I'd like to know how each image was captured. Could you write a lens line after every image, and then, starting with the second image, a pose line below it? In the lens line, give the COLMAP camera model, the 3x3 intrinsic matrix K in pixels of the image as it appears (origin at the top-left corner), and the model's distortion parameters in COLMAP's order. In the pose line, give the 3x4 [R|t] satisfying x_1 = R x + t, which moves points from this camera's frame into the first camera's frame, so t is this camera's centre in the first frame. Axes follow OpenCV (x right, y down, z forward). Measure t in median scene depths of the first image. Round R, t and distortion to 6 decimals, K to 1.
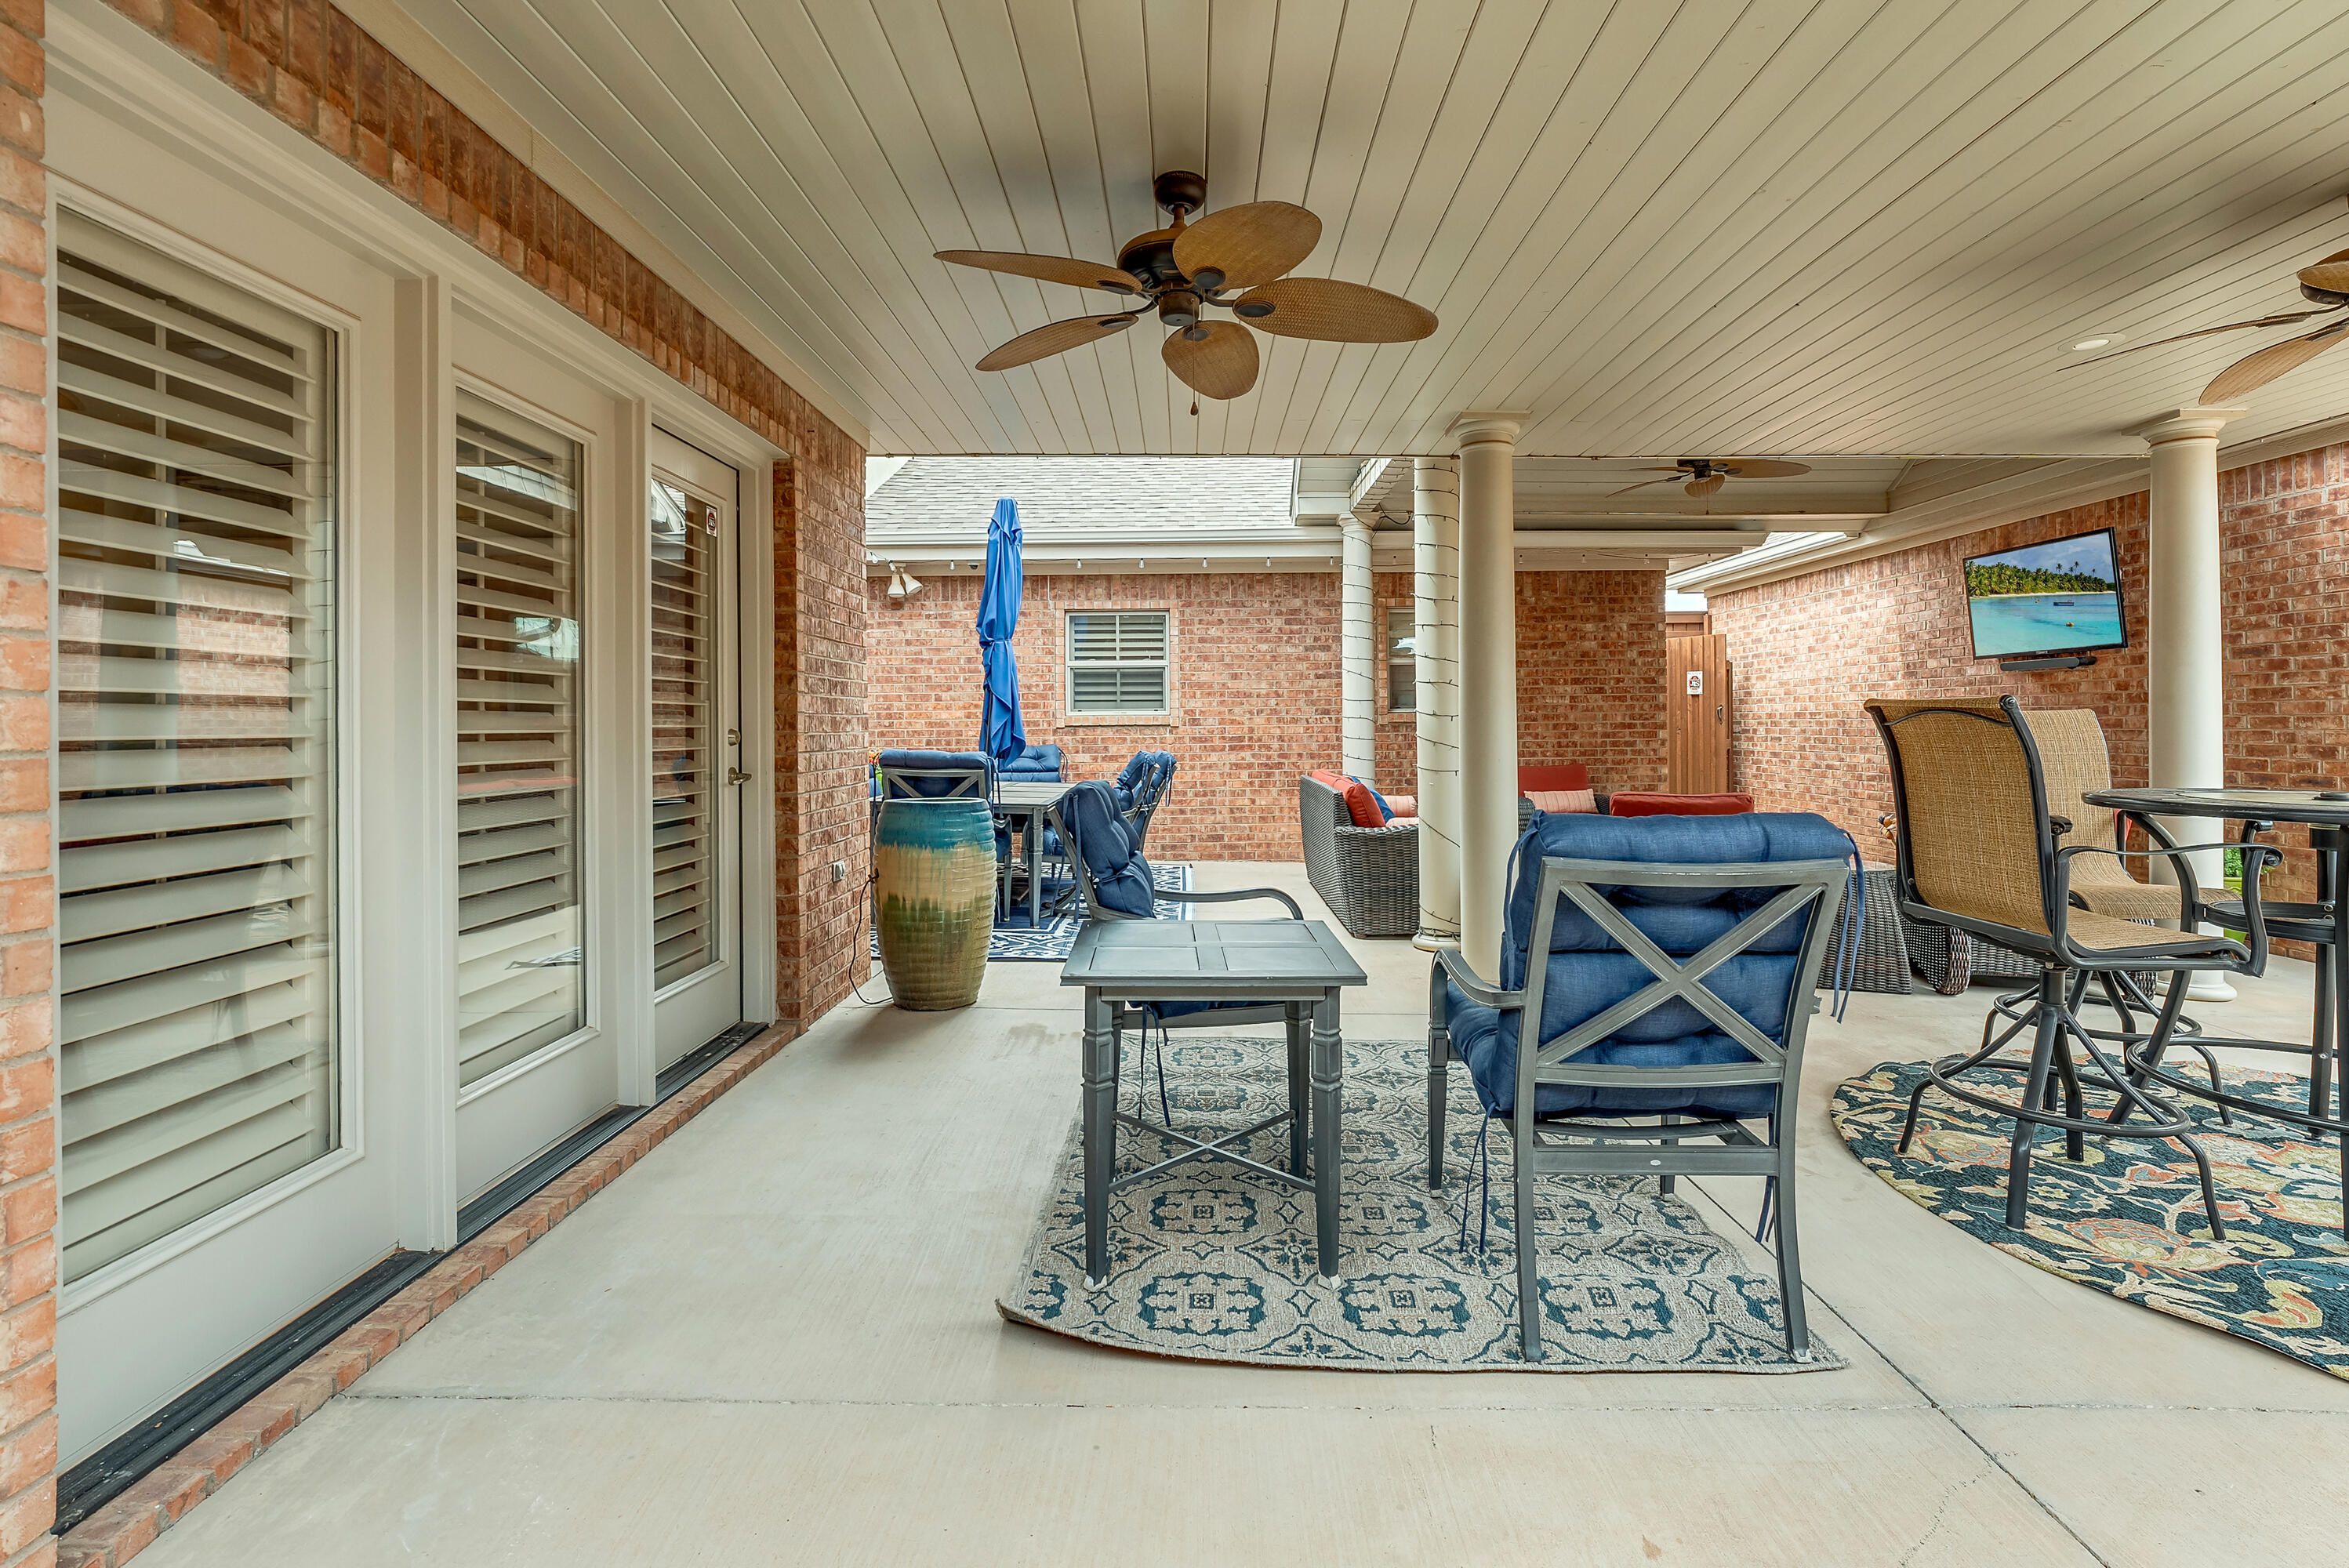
lens RADIAL K [[1076.0, 0, 1186.2], [0, 1076.0, 705.4], [0, 0, 1]] dist [-0.013496, 0.000247]
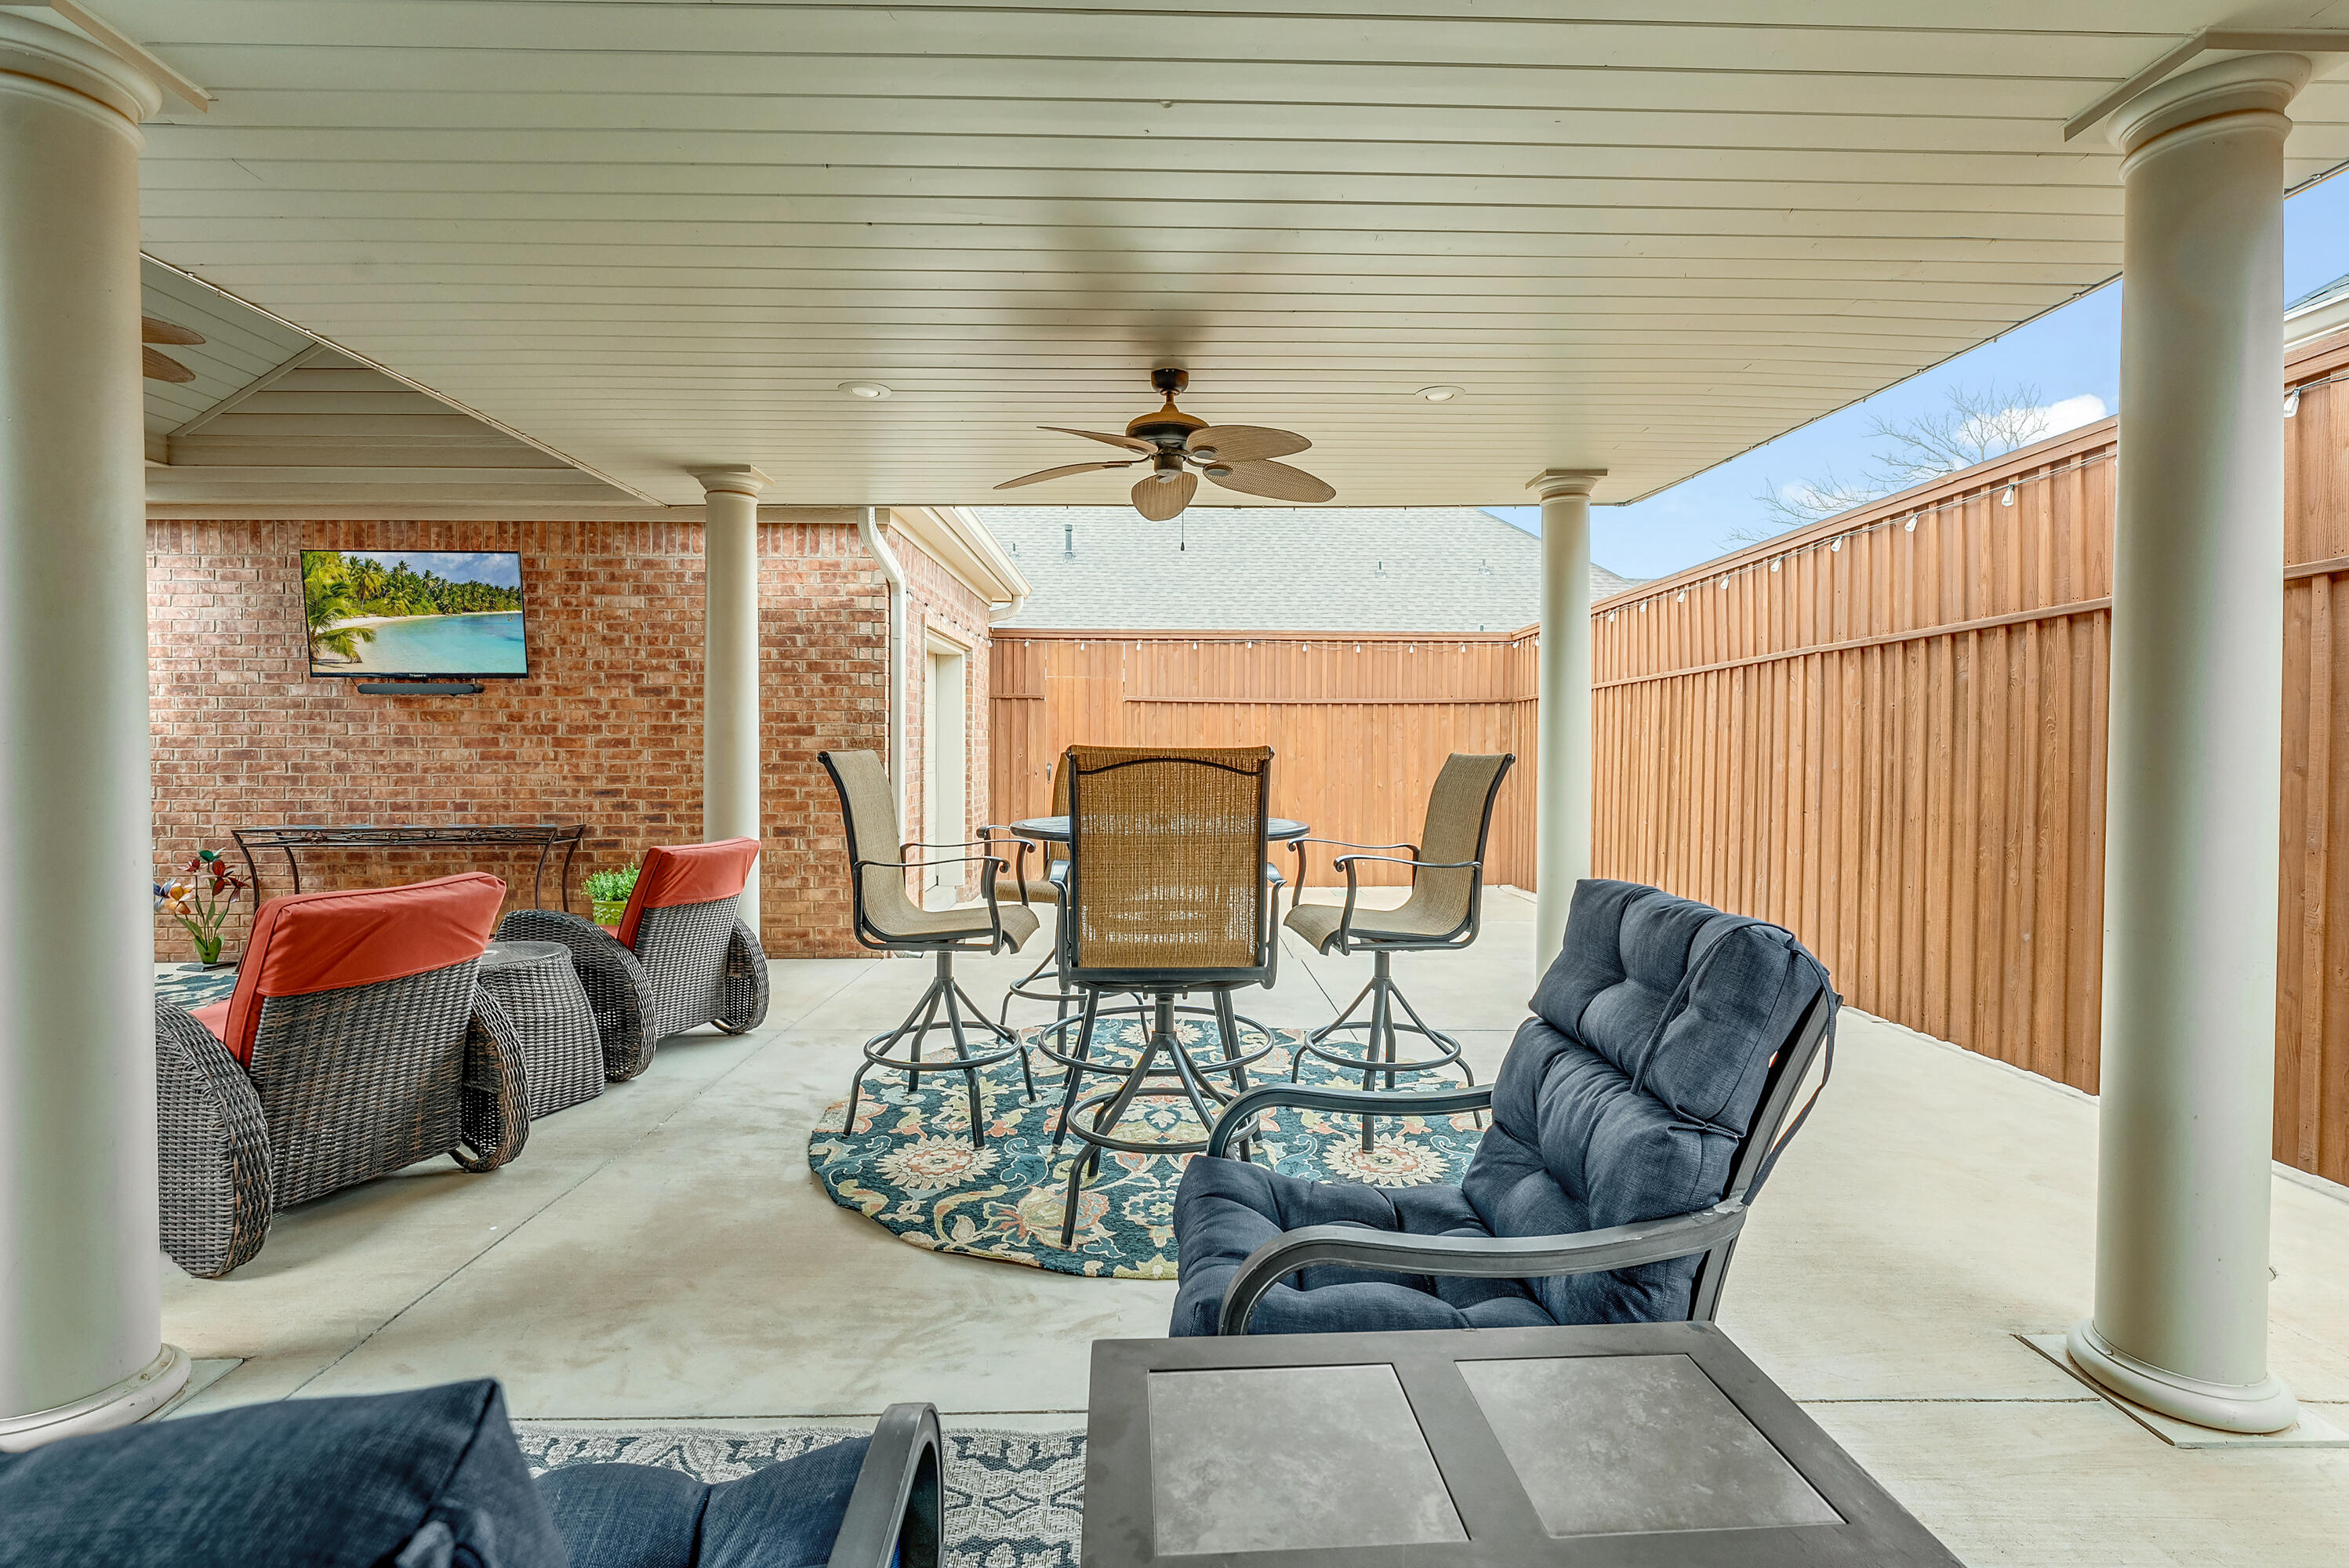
lens RADIAL K [[1073.5, 0, 1133.1], [0, 1073.5, 751.2], [0, 0, 1]] dist [-0.001454, 0.000057]
pose [[-0.029696, -0.005936, 0.999541, -0.130362], [-0.019365, 0.999798, 0.005362, -0.003885], [-0.999371, -0.019197, -0.029805, 0.531635]]
